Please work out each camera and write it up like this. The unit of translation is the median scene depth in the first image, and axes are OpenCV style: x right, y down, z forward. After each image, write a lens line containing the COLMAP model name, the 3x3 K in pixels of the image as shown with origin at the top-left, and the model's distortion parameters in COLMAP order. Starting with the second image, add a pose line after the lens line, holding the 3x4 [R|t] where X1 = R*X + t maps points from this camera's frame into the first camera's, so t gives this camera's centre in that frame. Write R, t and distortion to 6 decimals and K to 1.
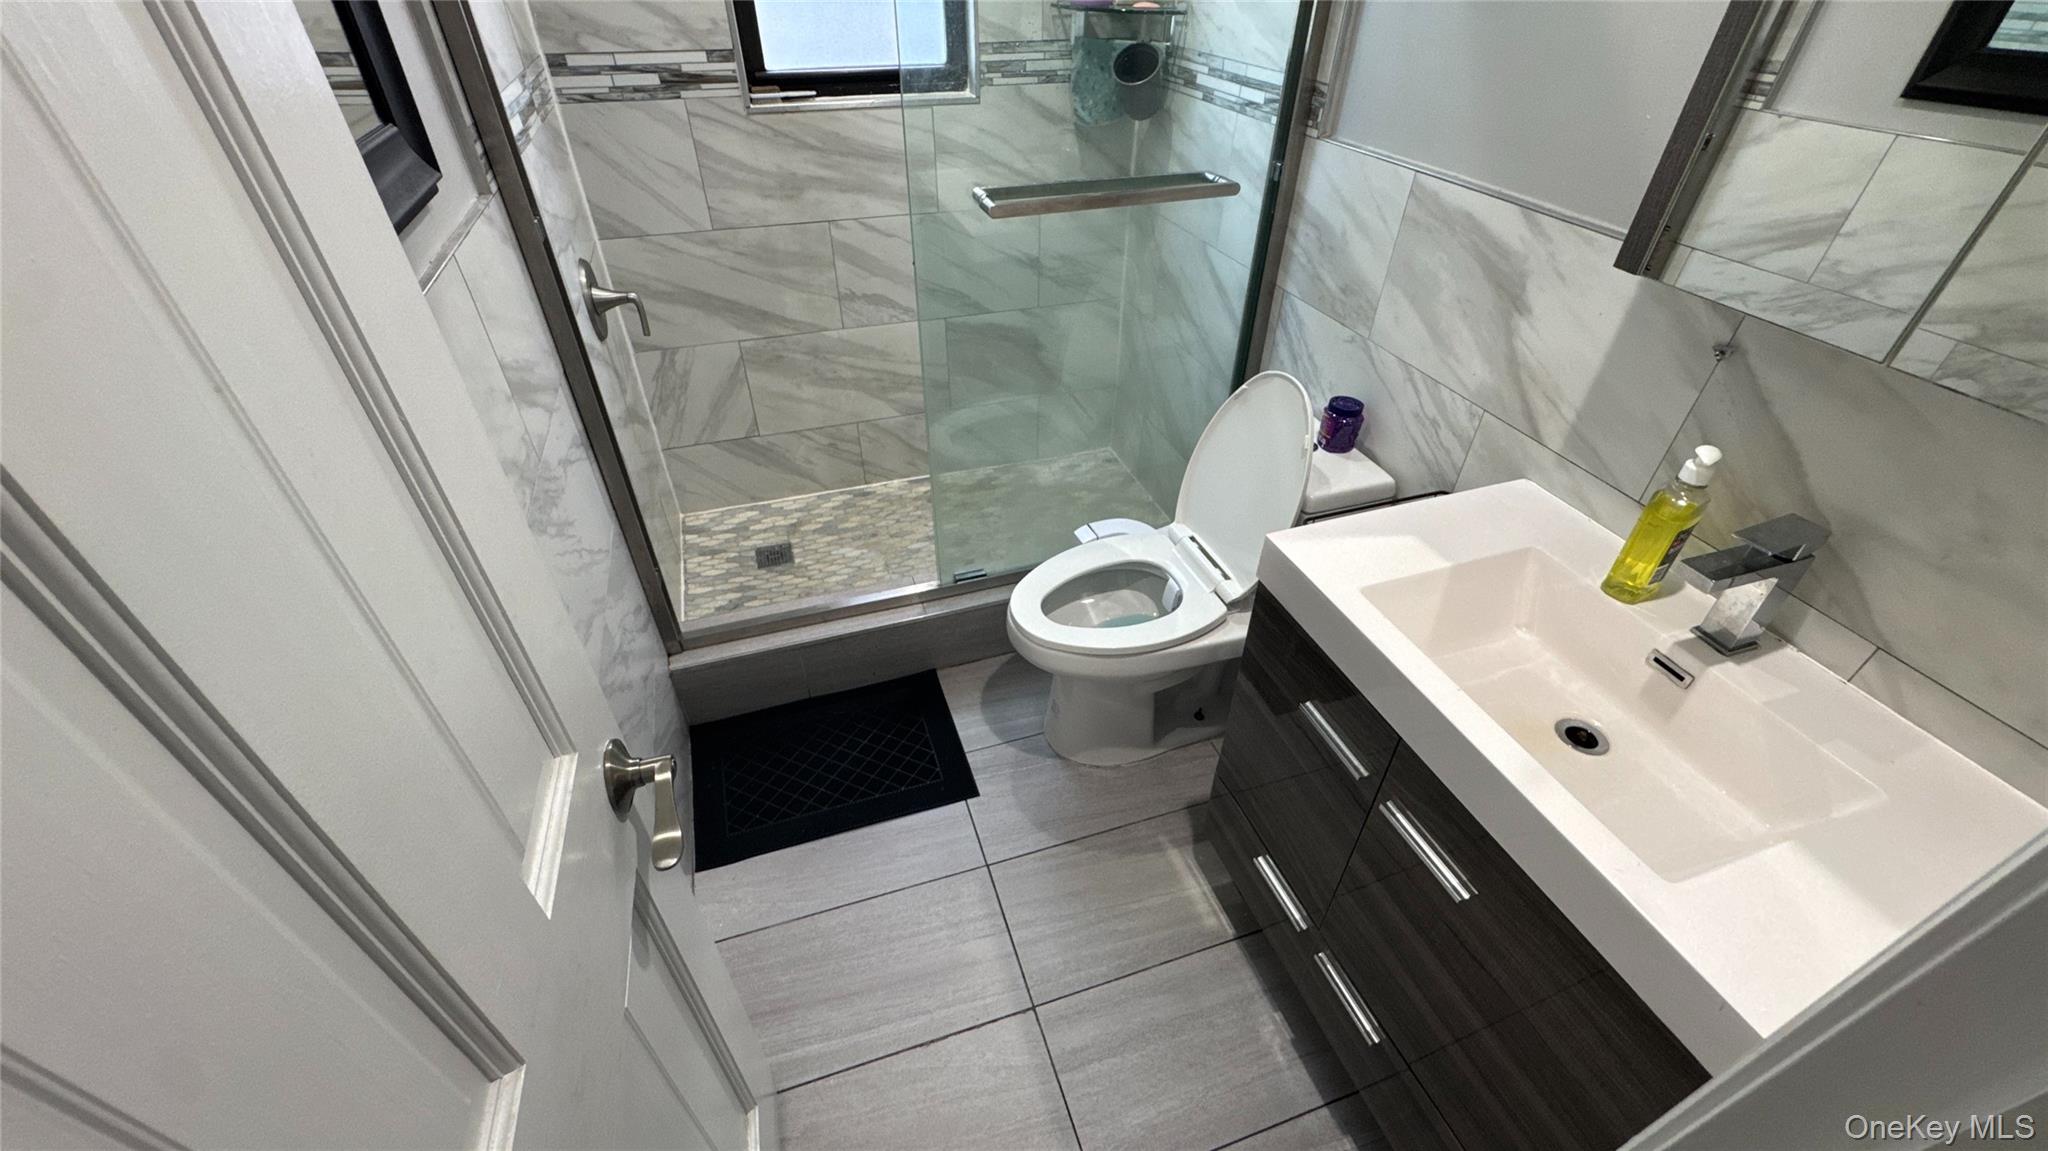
lens RADIAL K [[817.7, 0, 1024.1], [0, 817.7, 574.6], [0, 0, 1]] dist [-0.004443, 0.001262]
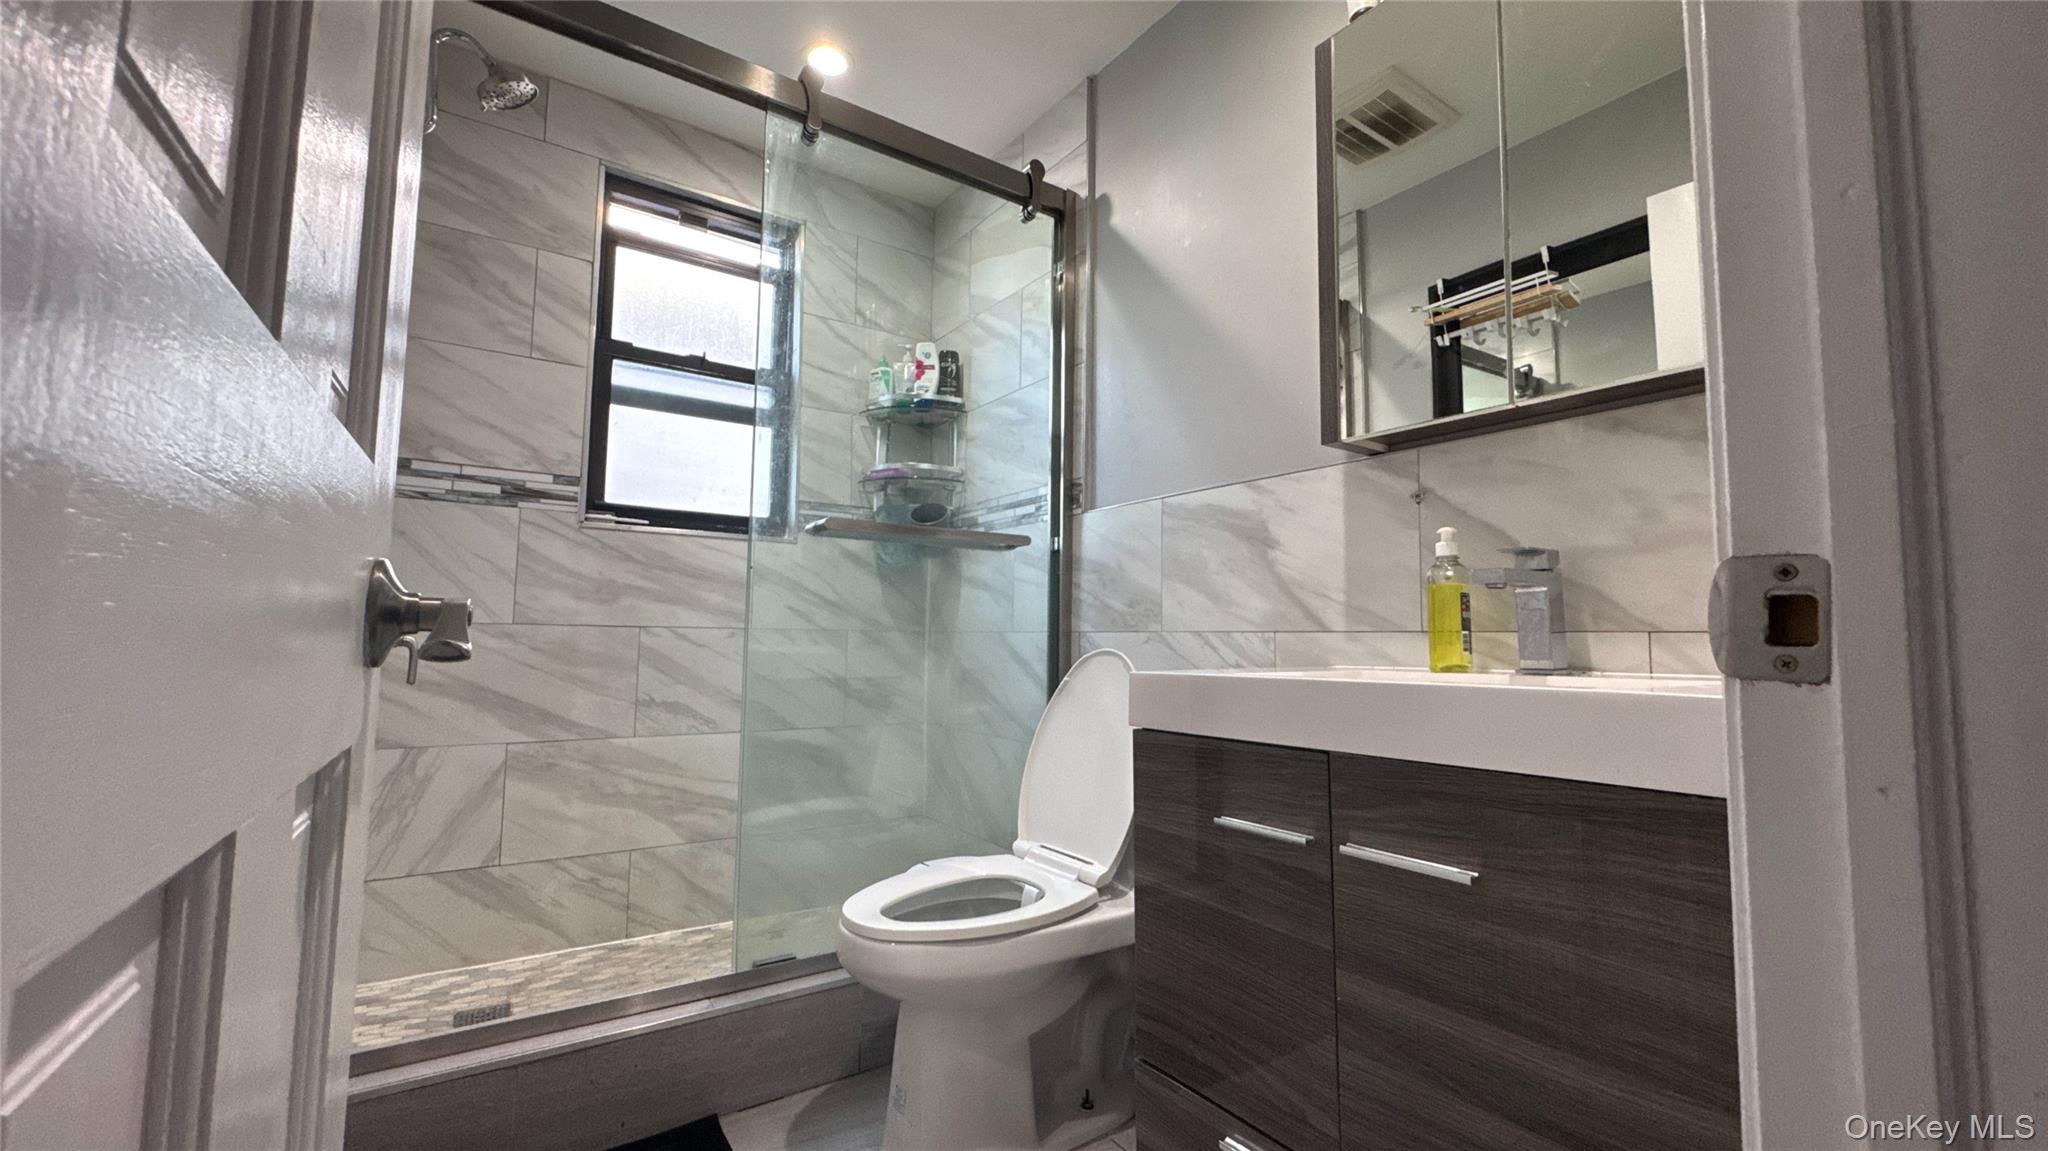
lens RADIAL K [[817.7, 0, 1024.2], [0, 817.7, 573.8], [0, 0, 1]] dist [-0.004443, 0.001262]
pose [[0.962000, 0.028378, 0.271572, -0.057470], [0.163895, 0.735479, -0.657426, 0.277702], [-0.218392, 0.676952, 0.702880, 0.134630]]
